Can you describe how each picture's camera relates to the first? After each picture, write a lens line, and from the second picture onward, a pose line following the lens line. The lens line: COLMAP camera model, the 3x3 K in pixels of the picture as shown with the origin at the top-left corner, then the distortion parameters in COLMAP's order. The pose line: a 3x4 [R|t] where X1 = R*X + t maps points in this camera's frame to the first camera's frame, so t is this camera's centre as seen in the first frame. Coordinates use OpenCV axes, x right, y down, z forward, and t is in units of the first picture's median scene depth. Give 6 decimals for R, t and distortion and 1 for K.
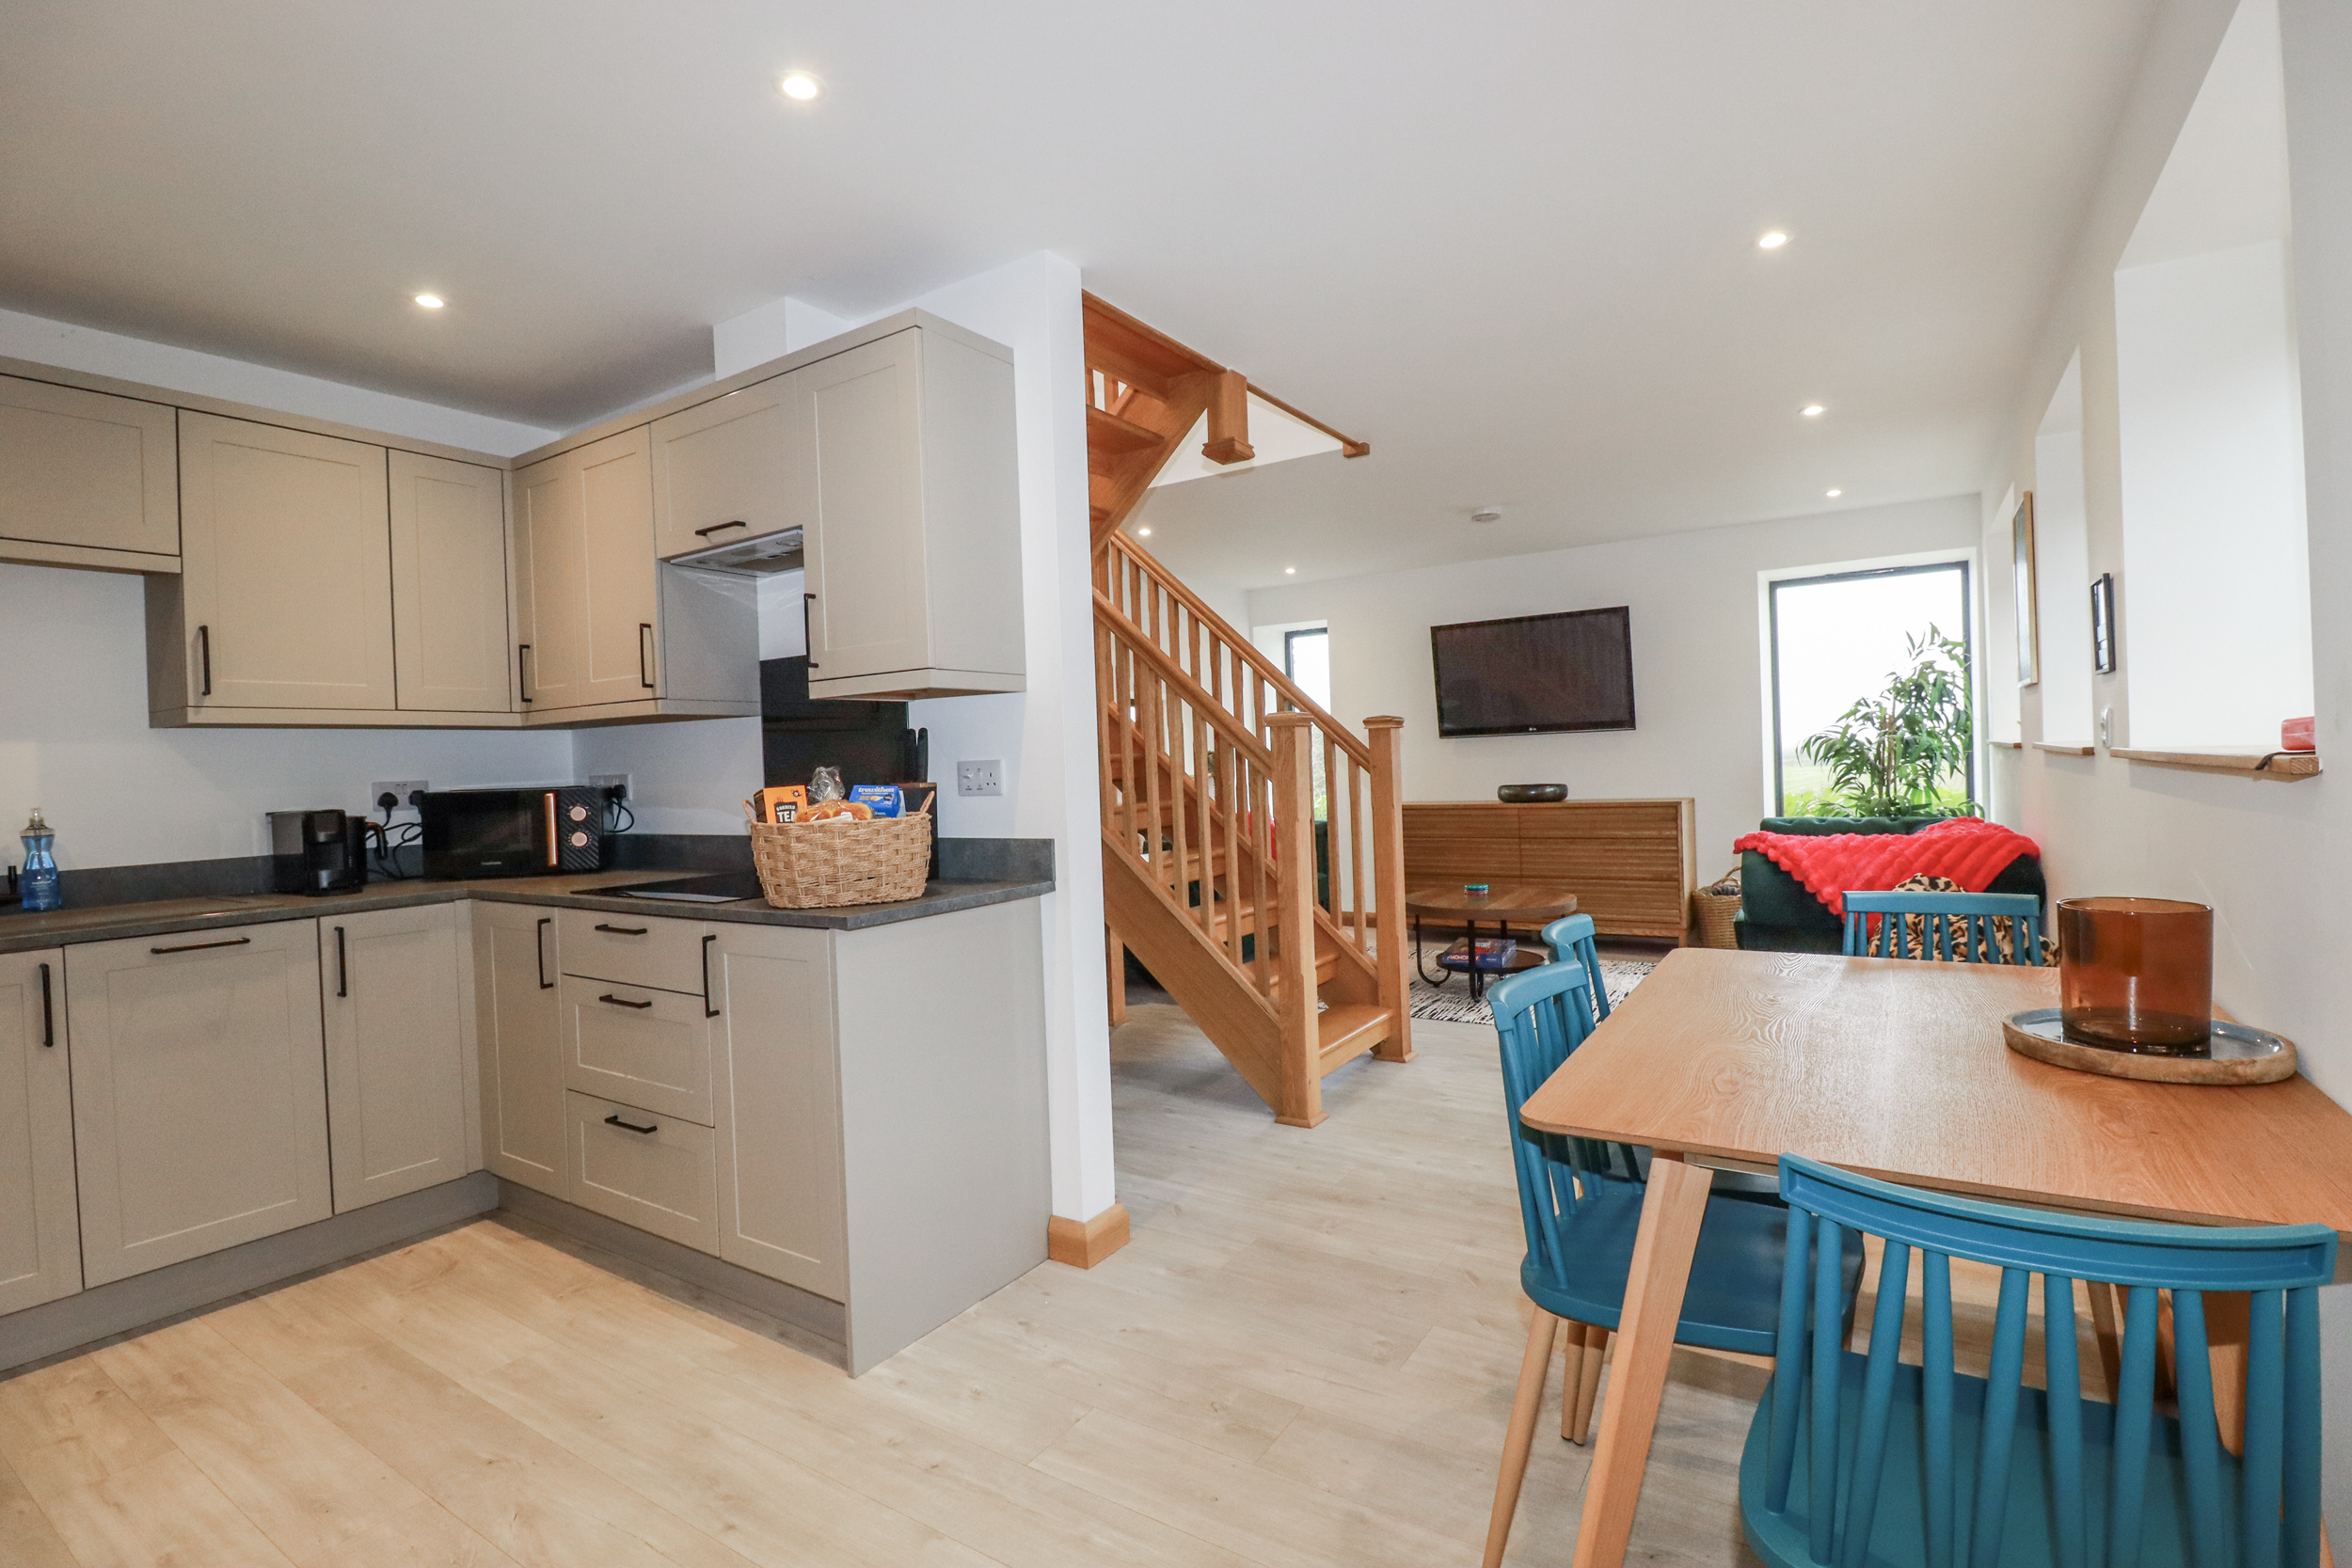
lens RADIAL K [[1092.4, 0, 1175.7], [0, 1092.4, 776.3], [0, 0, 1]] dist [0.001431, -0.015387]
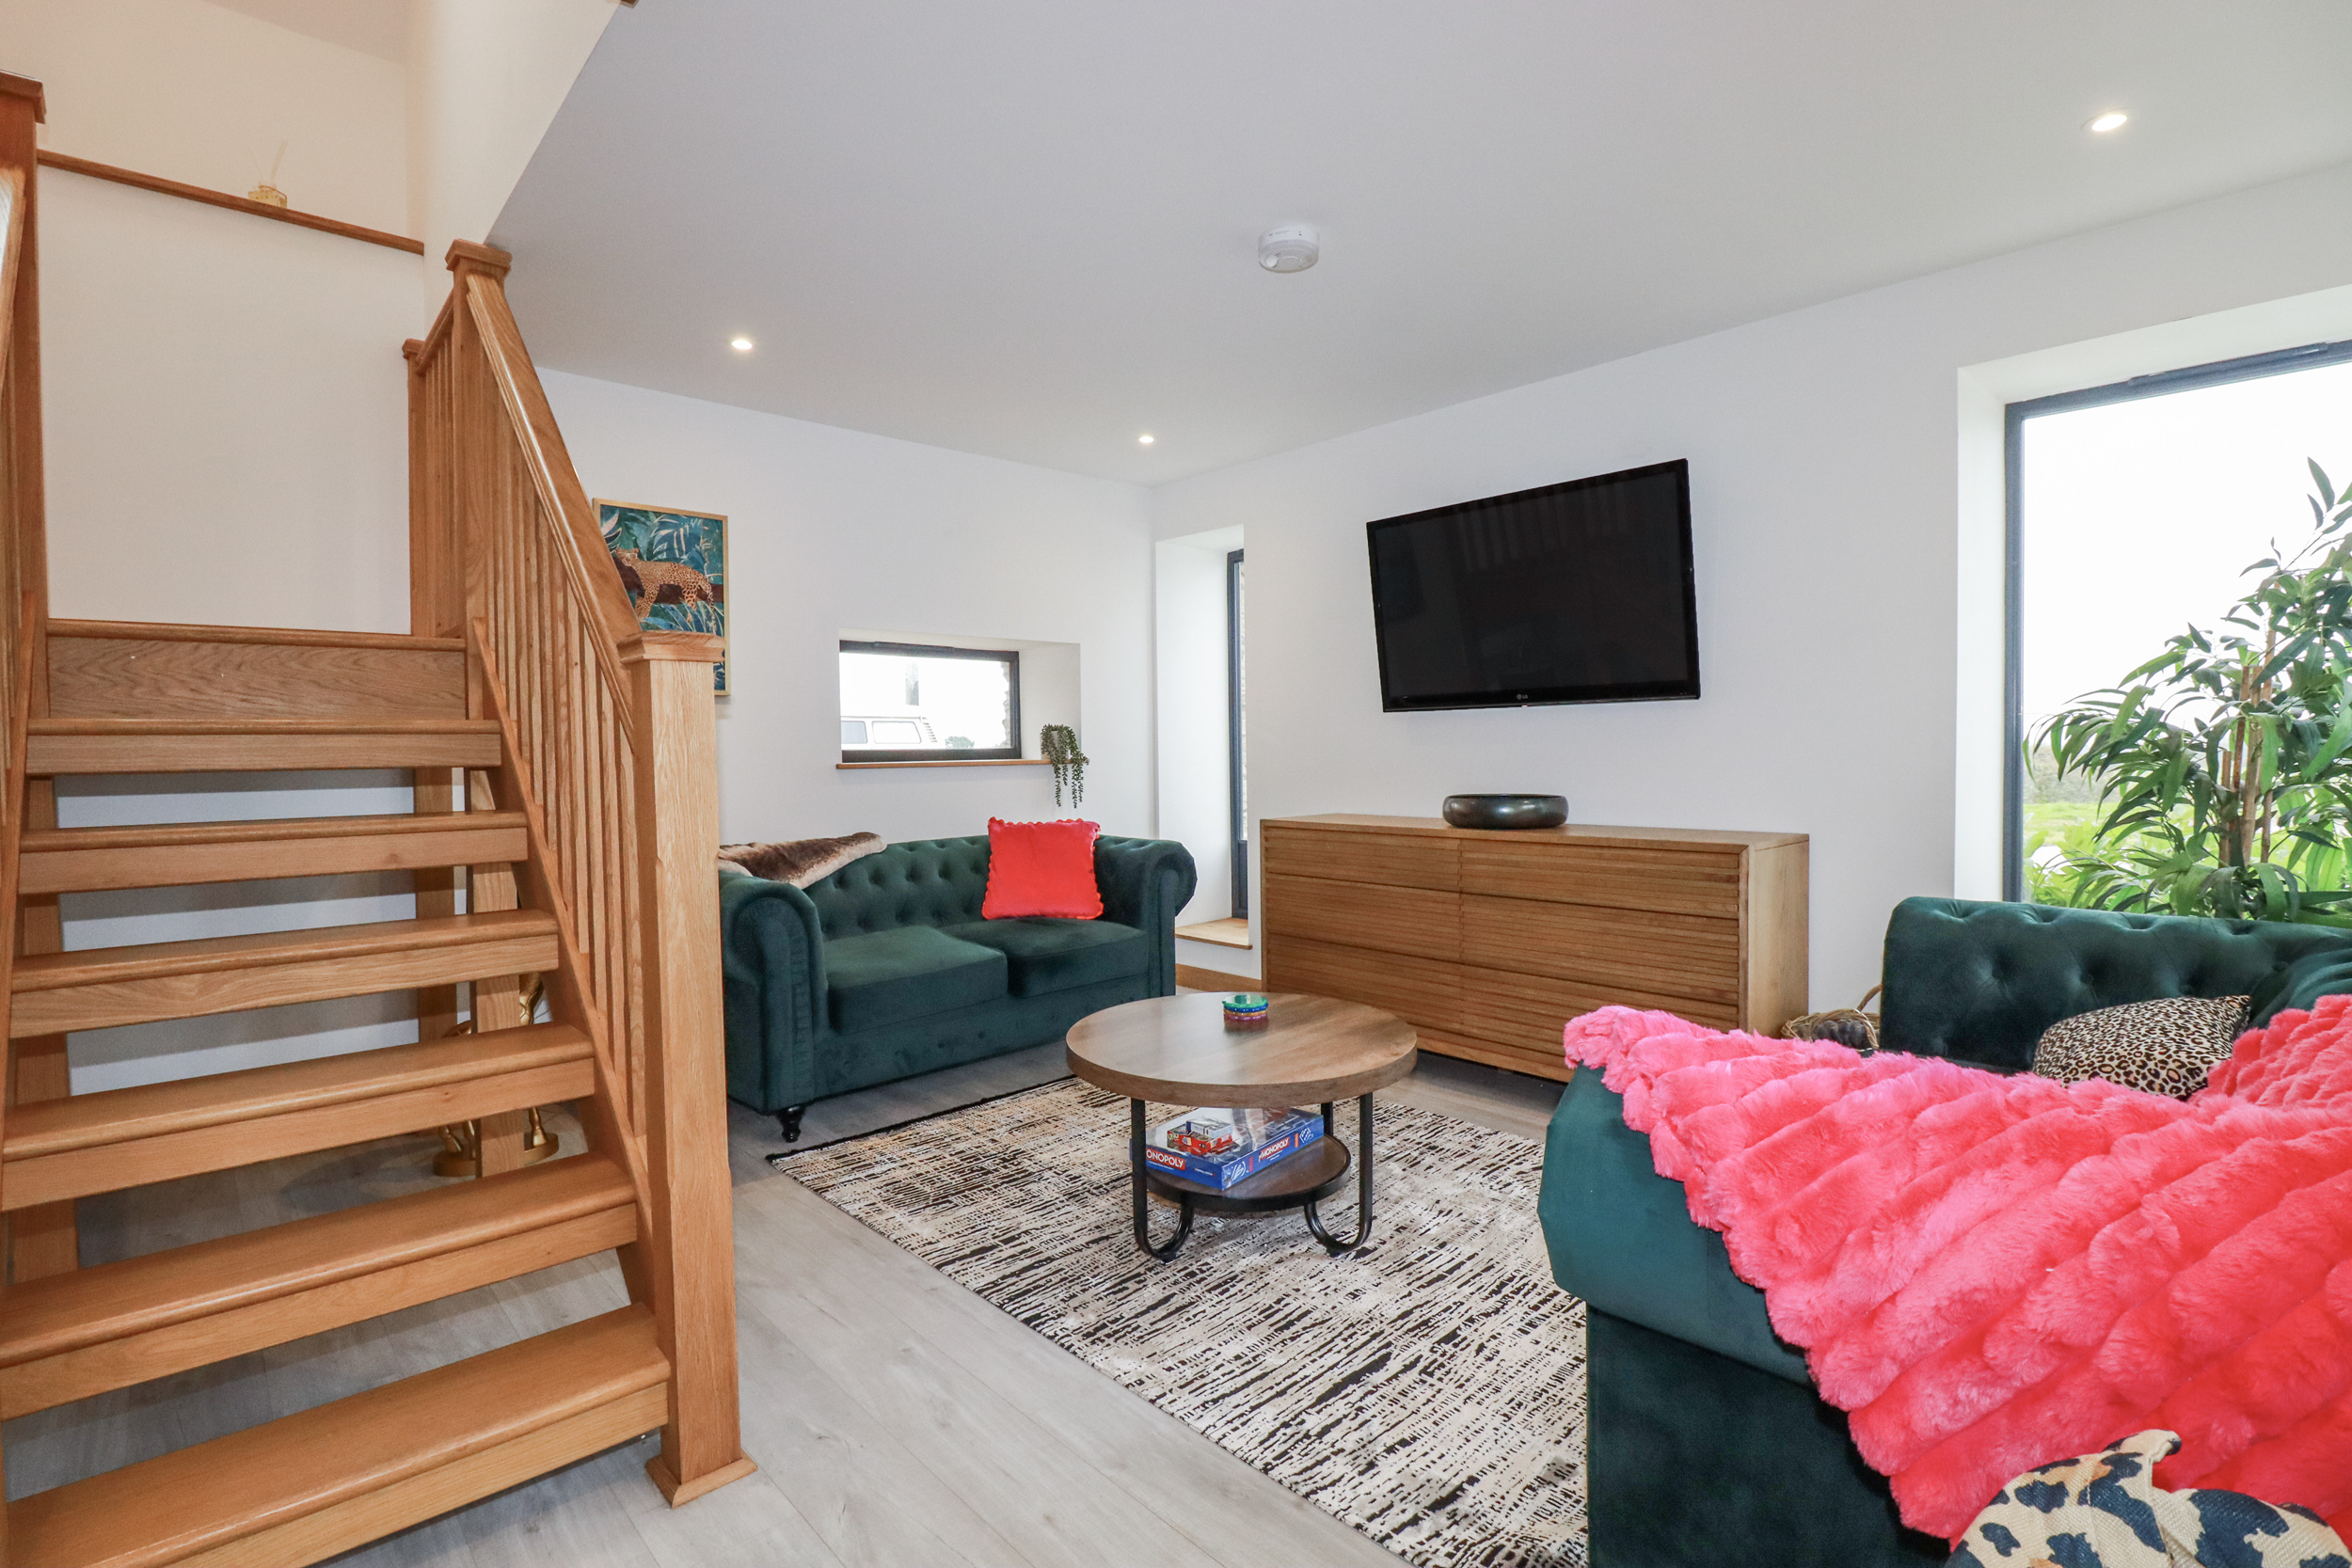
lens RADIAL K [[1092.4, 0, 1175.7], [0, 1092.4, 776.3], [0, 0, 1]] dist [0.001431, -0.015387]
pose [[0.969422, 0.032421, -0.243247, 0.350122], [-0.027957, 0.999372, 0.021782, -0.011223], [0.243801, -0.014316, 0.969720, 0.492159]]
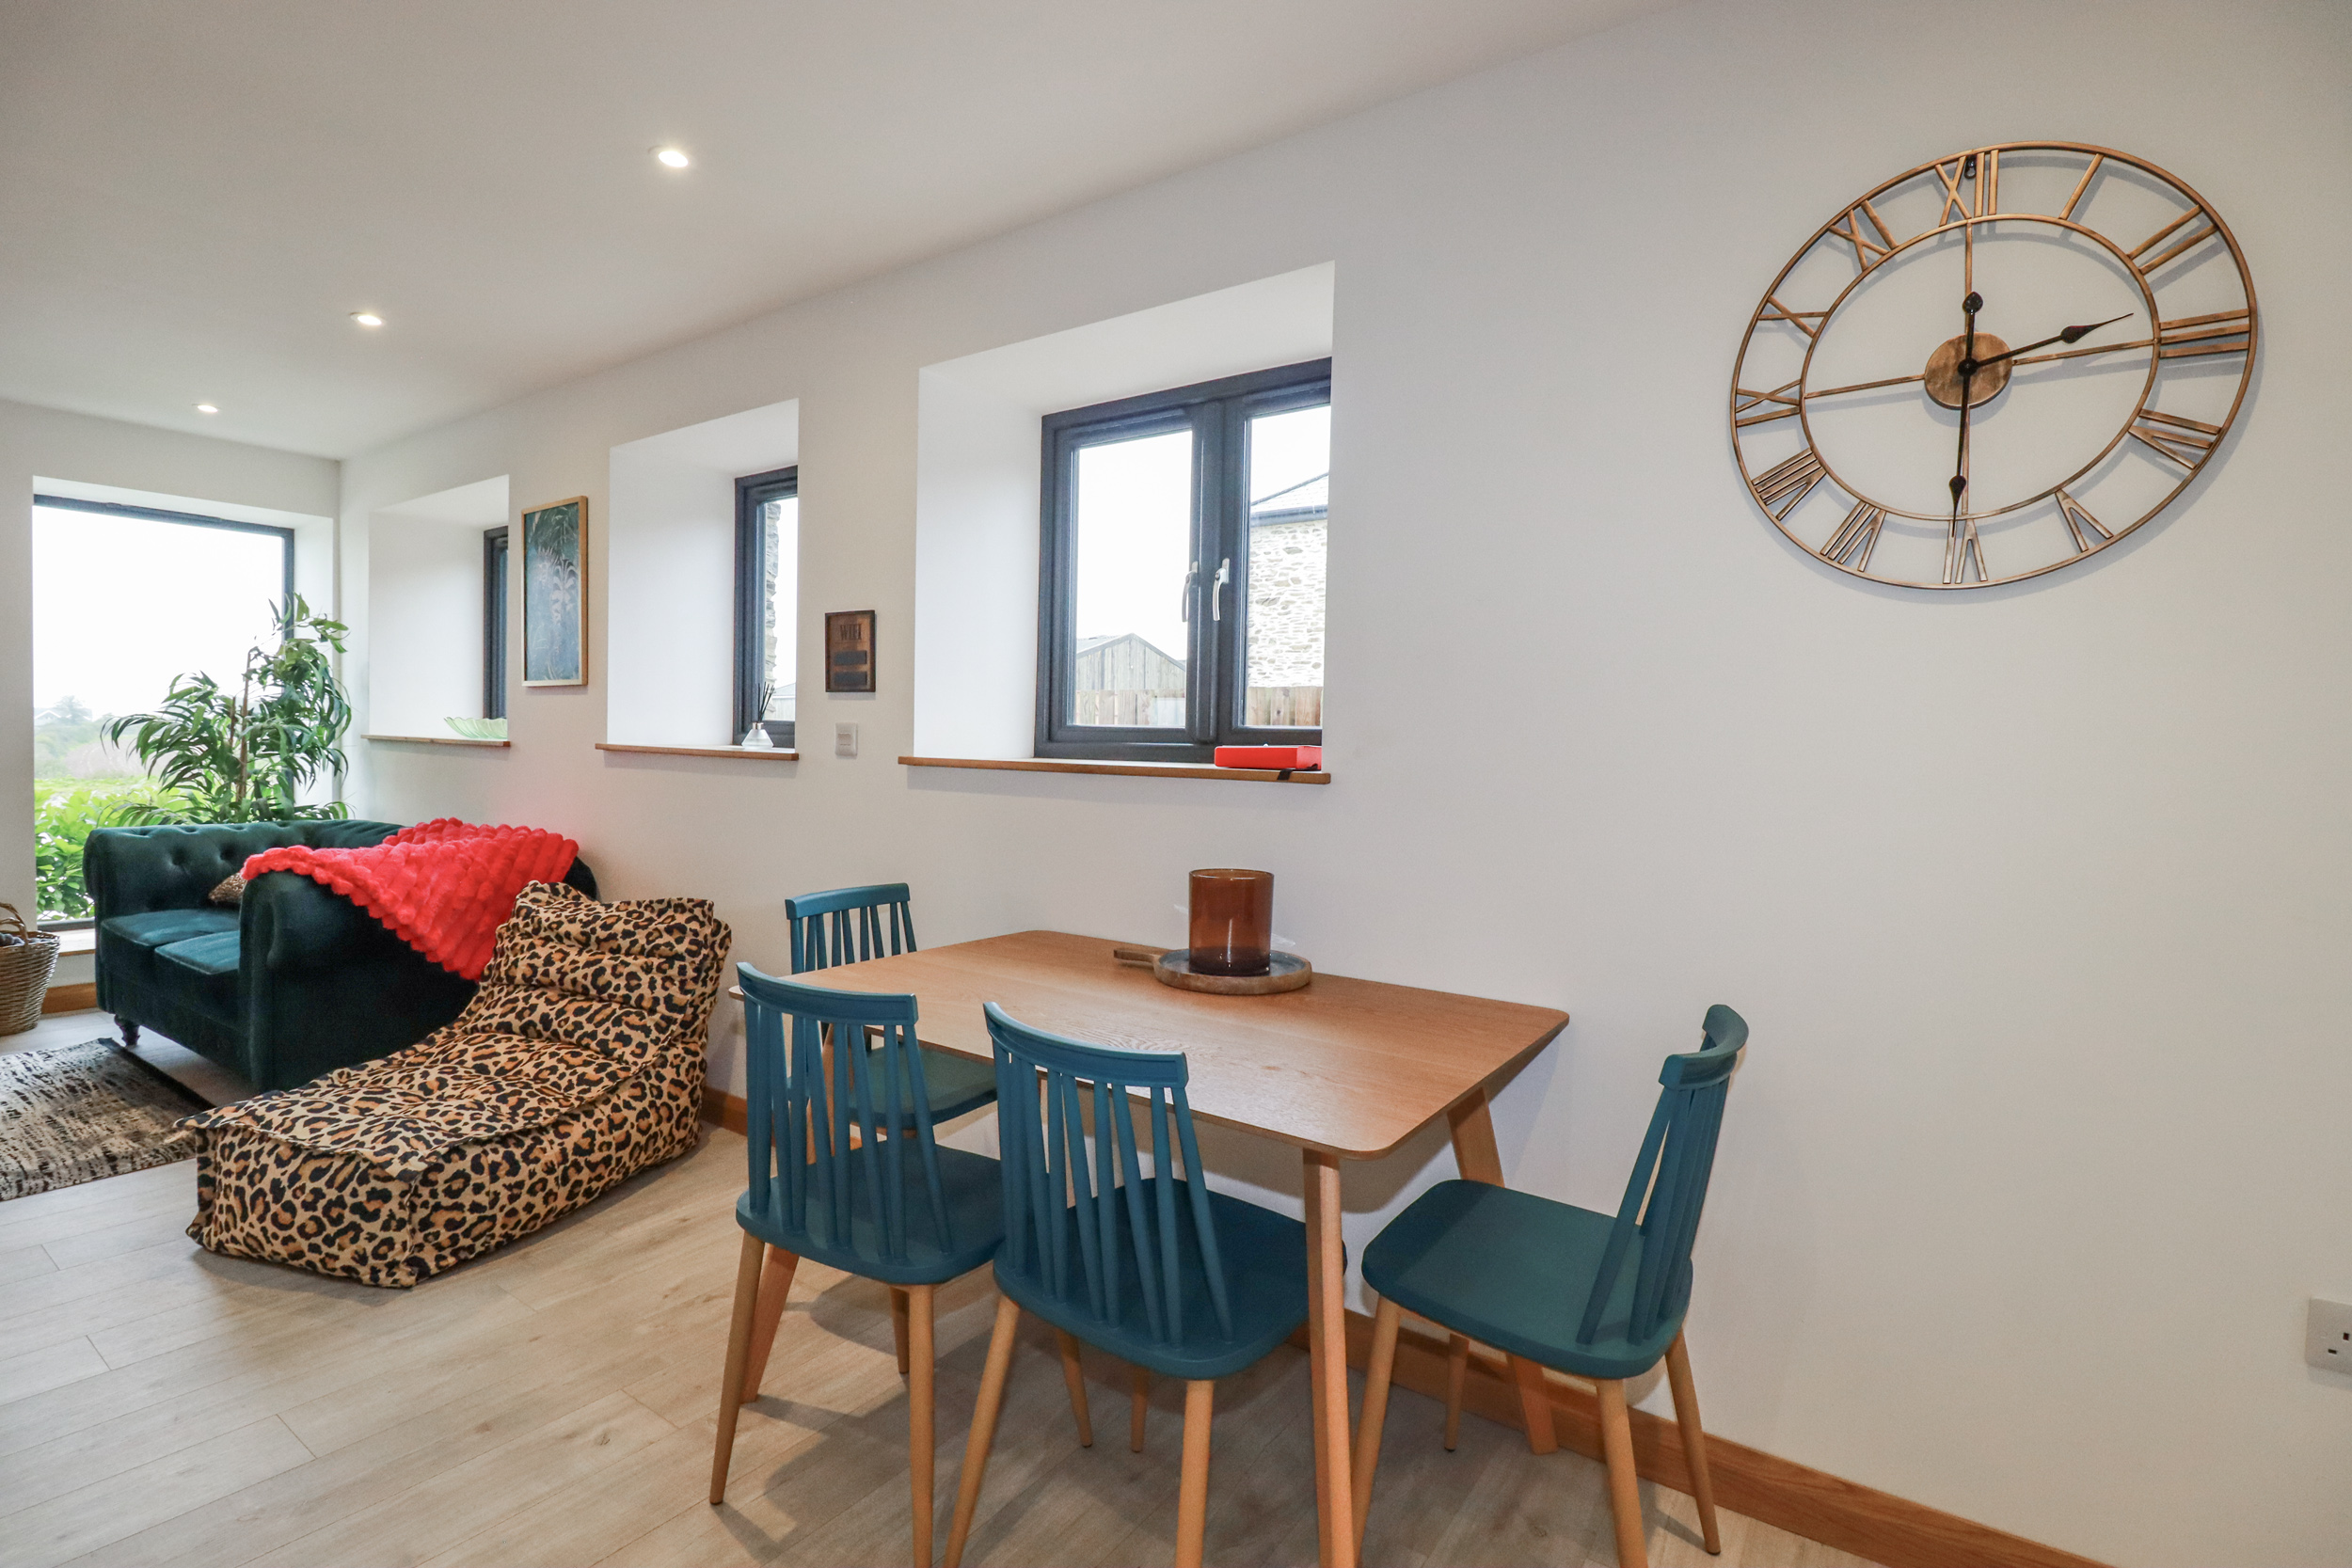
lens RADIAL K [[1092.4, 0, 1175.7], [0, 1092.4, 776.3], [0, 0, 1]] dist [0.001431, -0.015387]
pose [[0.034122, 0.008776, 0.999379, -0.134228], [-0.010459, 0.999910, -0.008424, 0.001977], [-0.999363, -0.010165, 0.034211, 0.266780]]
